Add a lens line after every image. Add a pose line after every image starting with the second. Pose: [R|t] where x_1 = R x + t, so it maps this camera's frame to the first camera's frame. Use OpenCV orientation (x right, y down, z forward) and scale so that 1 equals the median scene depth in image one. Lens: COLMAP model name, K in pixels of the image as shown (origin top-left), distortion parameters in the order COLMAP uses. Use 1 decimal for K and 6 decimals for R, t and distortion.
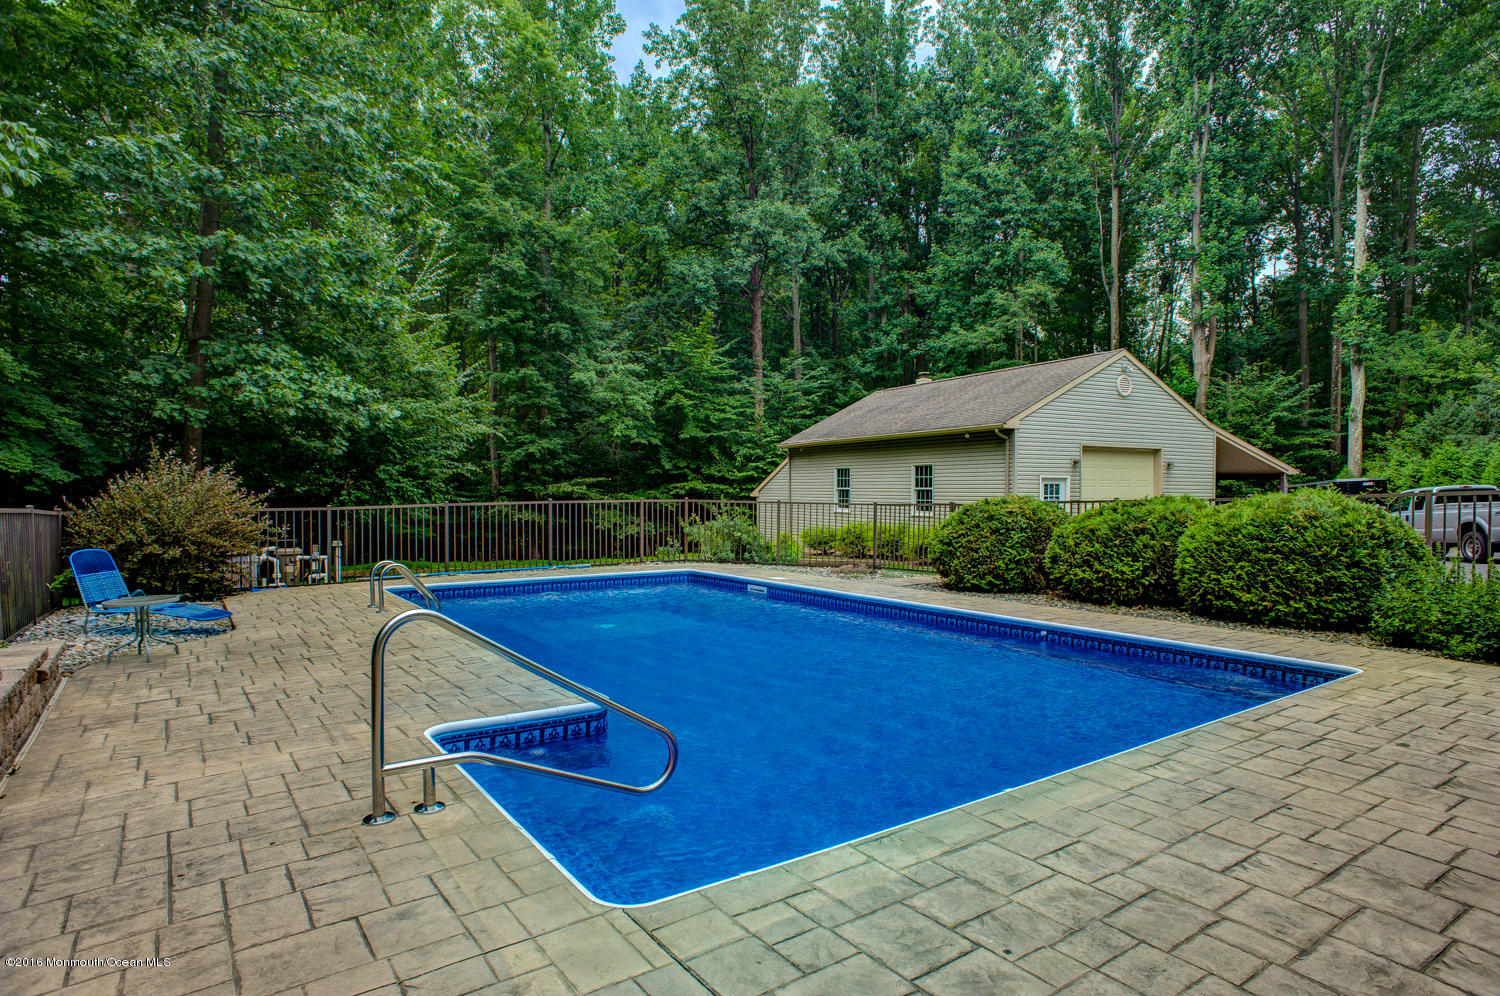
lens RADIAL K [[852.4, 0, 735.7], [0, 852.4, 512.3], [0, 0, 1]] dist [-0.097300, 0.061605]
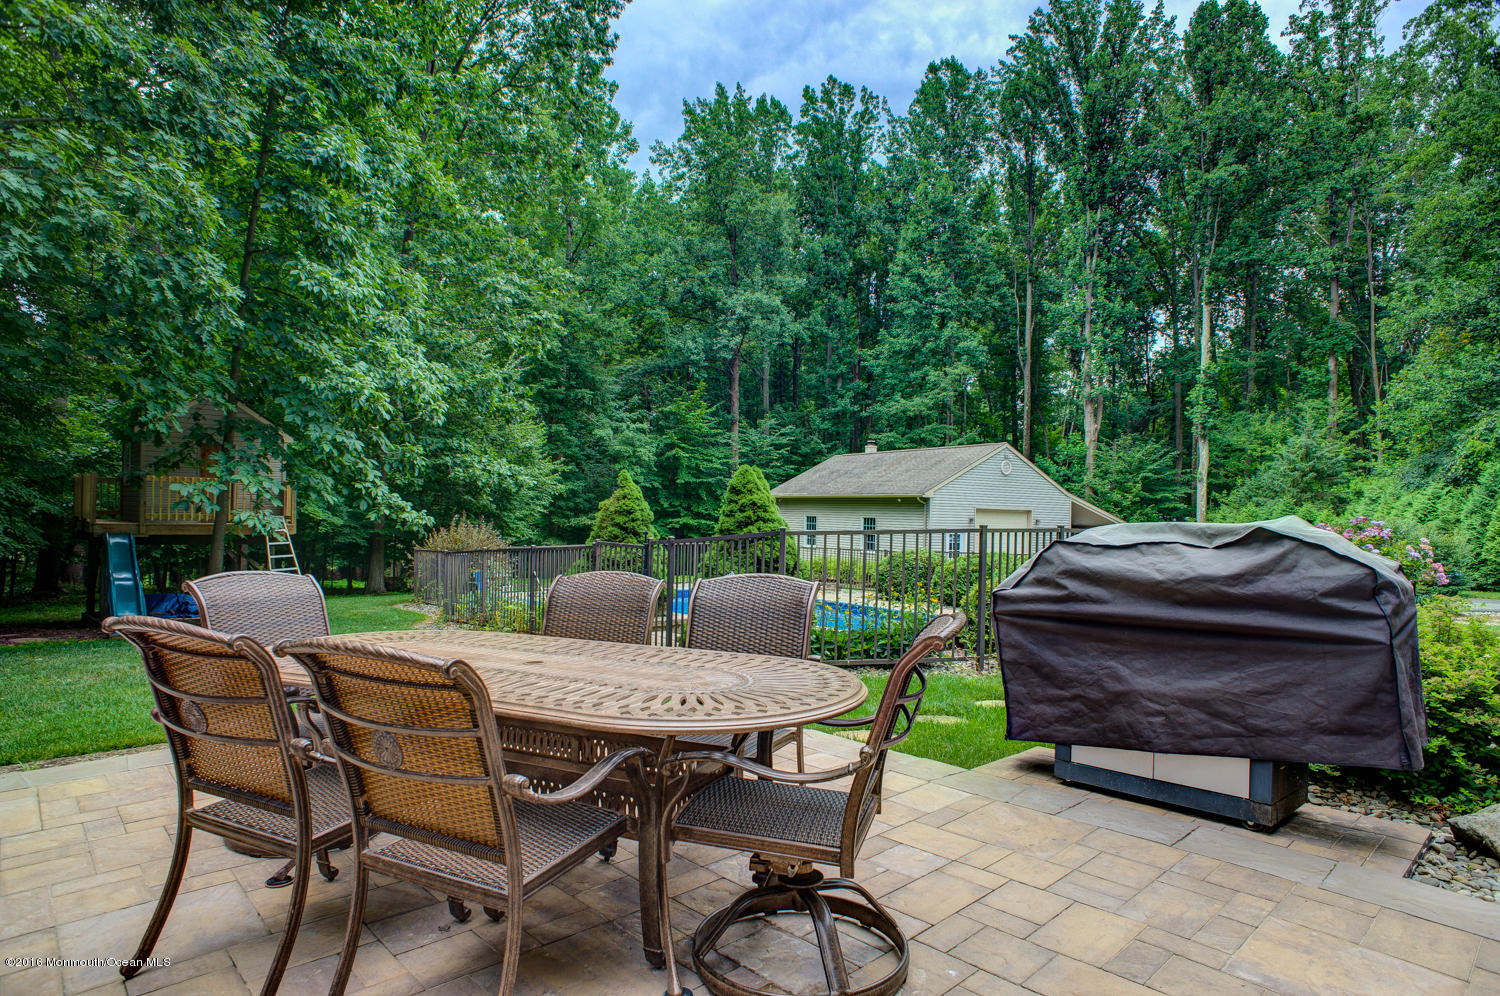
lens RADIAL K [[852.4, 0, 738.8], [0, 852.4, 515.9], [0, 0, 1]] dist [-0.097300, 0.061605]
pose [[0.997534, 0.022370, 0.066530, -0.053689], [-0.020935, 0.999535, -0.022190, -0.012283], [-0.066996, 0.020742, 0.997538, -0.237162]]
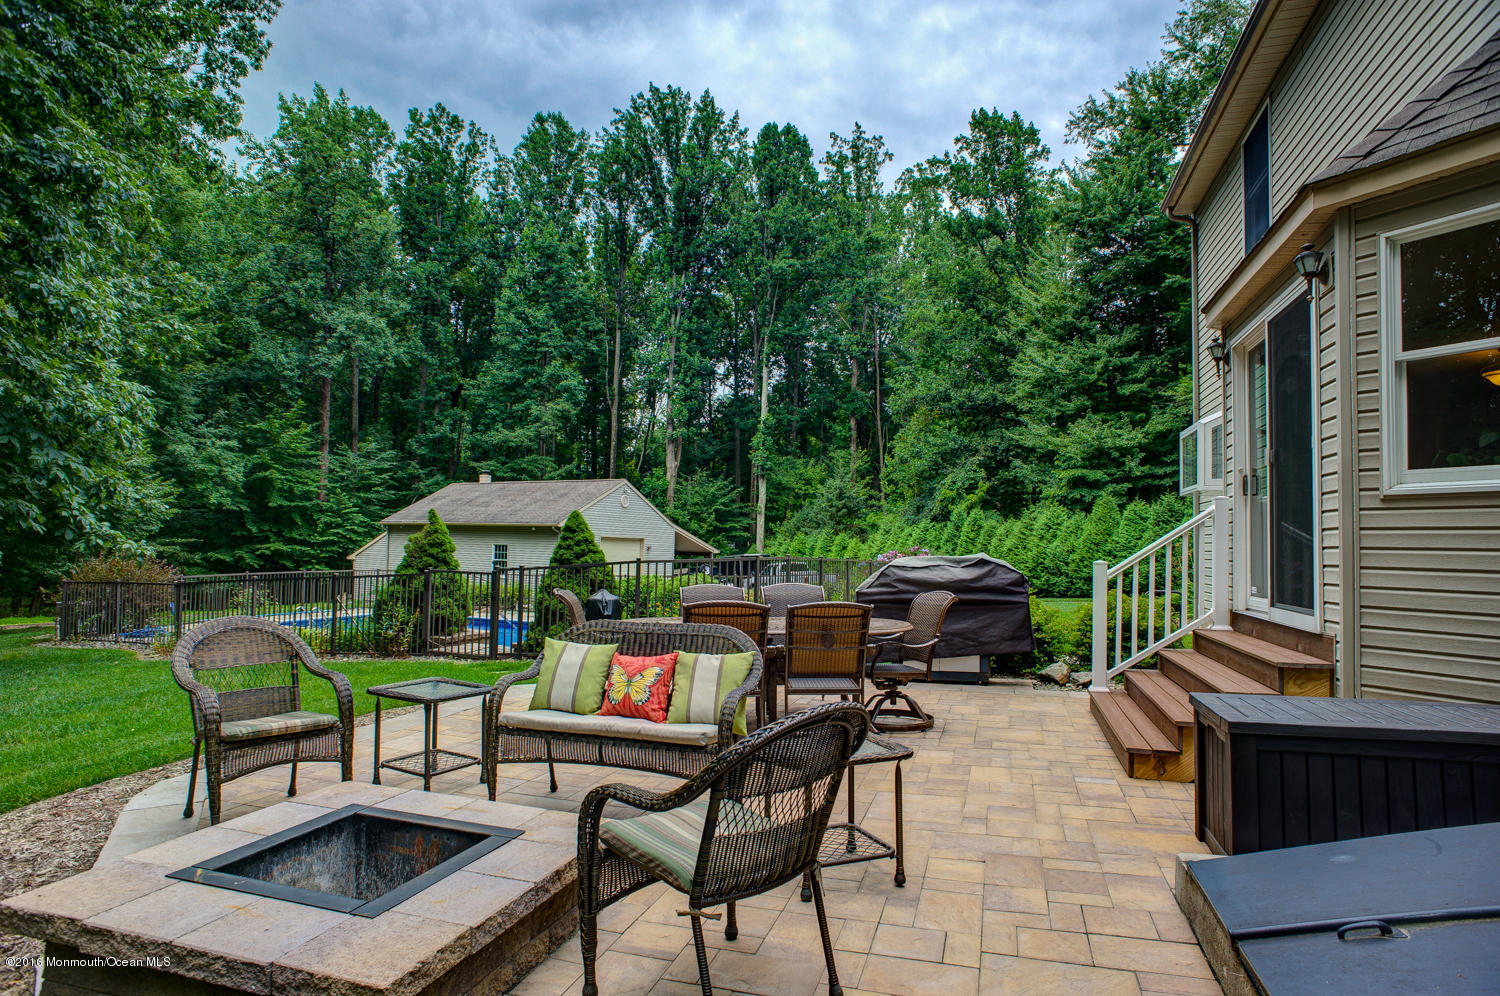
lens RADIAL K [[852.4, 0, 754.1], [0, 852.4, 517.7], [0, 0, 1]] dist [-0.097300, 0.061605]
pose [[0.824397, 0.038954, 0.564670, -0.150052], [-0.008083, 0.998337, -0.057070, -0.011796], [-0.565954, 0.042484, 0.823341, -0.291240]]
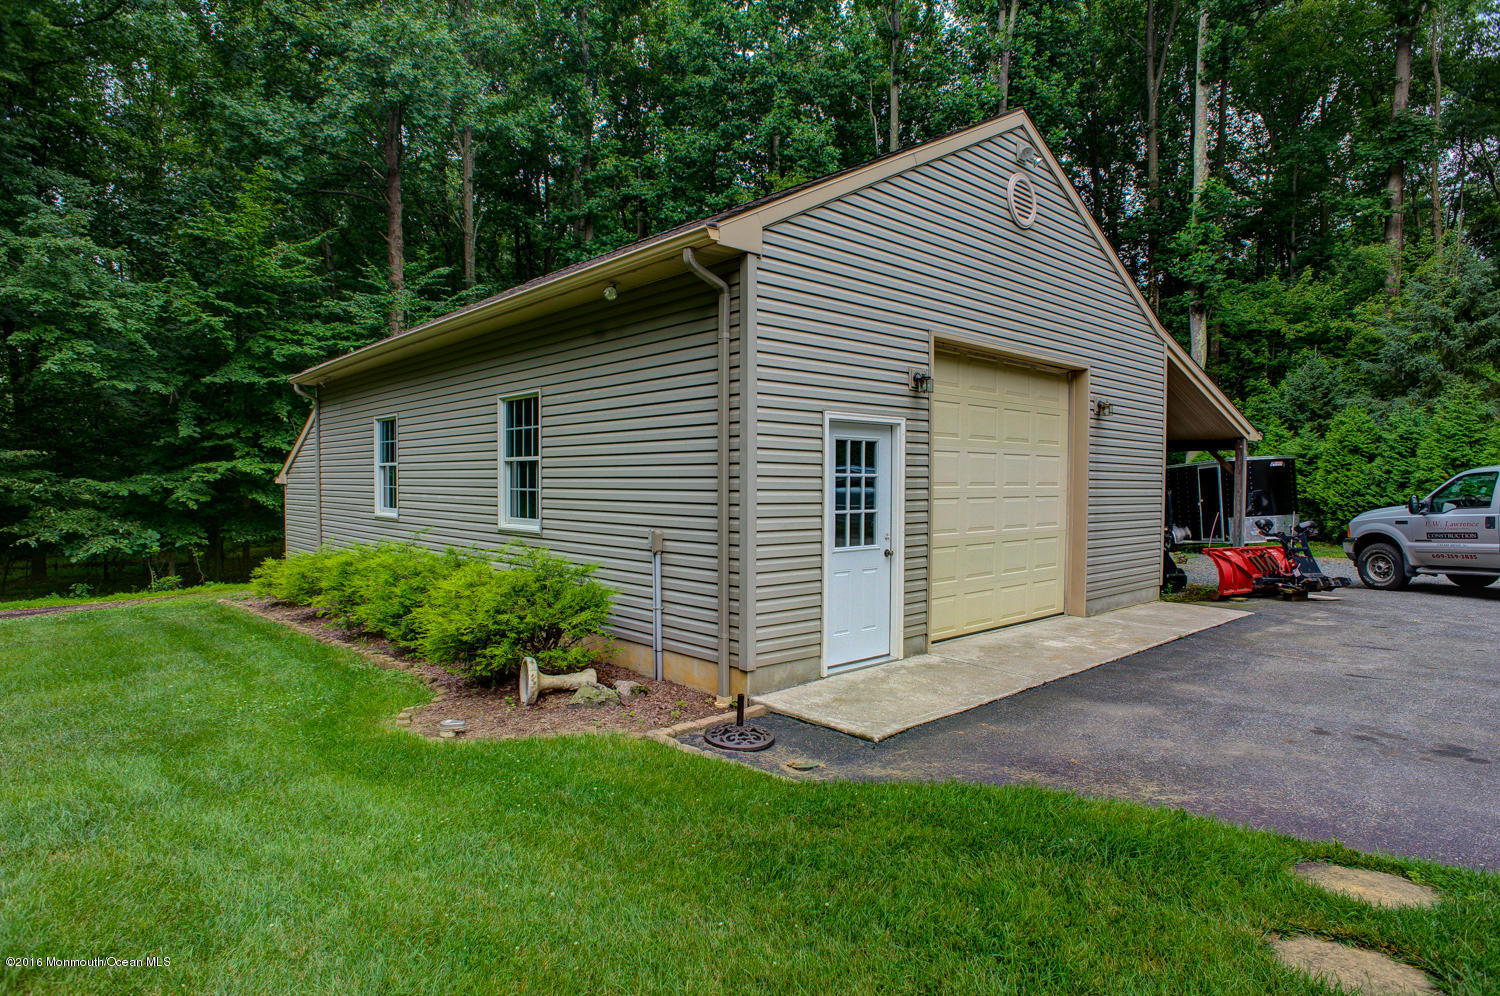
lens RADIAL K [[852.4, 0, 740.3], [0, 852.4, 506.4], [0, 0, 1]] dist [-0.097300, 0.061605]
pose [[0.960511, -0.007229, 0.278148, 0.119389], [0.006062, 0.999969, 0.005056, -0.004655], [-0.278176, -0.003170, 0.960525, 0.347802]]
